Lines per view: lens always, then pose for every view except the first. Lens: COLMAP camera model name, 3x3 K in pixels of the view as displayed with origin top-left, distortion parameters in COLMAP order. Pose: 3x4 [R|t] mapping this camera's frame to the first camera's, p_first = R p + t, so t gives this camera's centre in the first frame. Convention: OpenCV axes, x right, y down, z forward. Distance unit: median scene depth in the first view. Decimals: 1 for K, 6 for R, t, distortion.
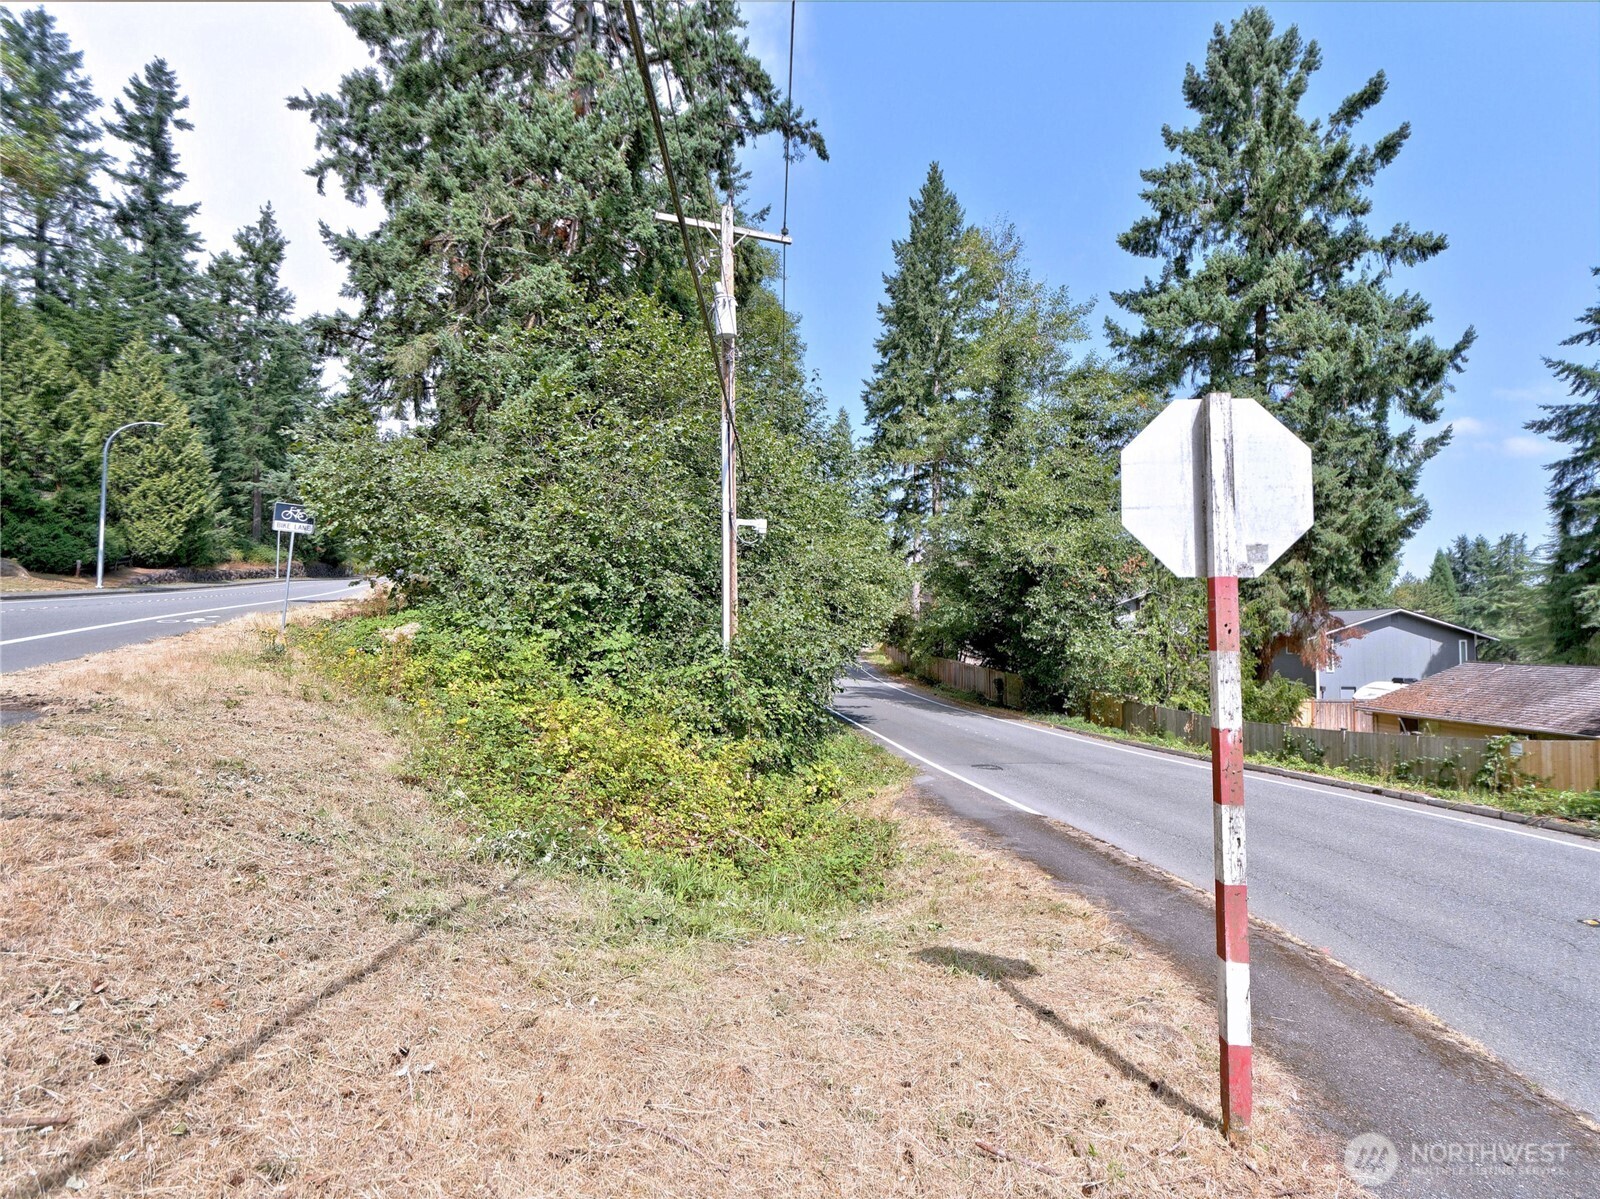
lens RADIAL K [[741.3, 0, 800.0], [0, 741.3, 599.5], [0, 0, 1]] dist [-0.001449, 0.018646]
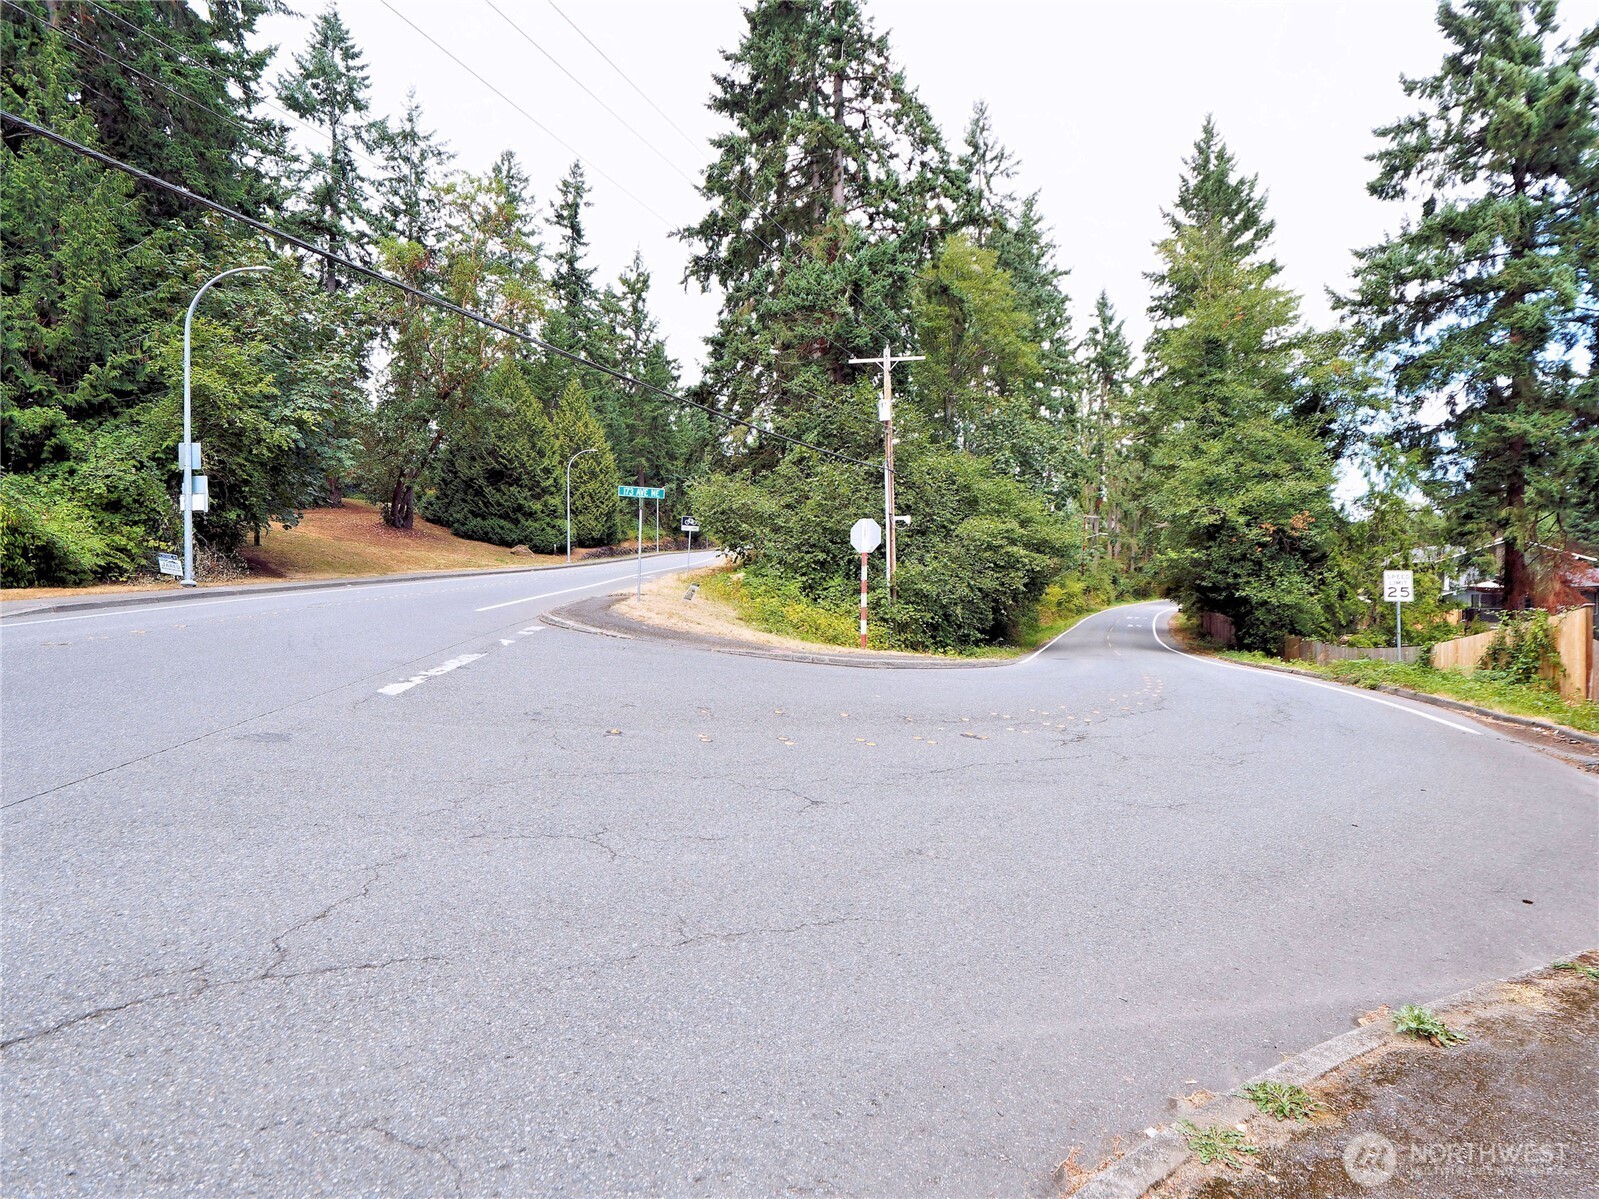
lens RADIAL K [[737.9, 0, 799.5], [0, 737.9, 599.5], [0, 0, 1]] dist [0.000500, 0.000075]
pose [[0.914309, -0.003457, -0.405004, 0.151134], [0.024107, 0.998655, 0.045898, 0.003305], [0.404300, -0.051728, 0.913162, -0.273012]]
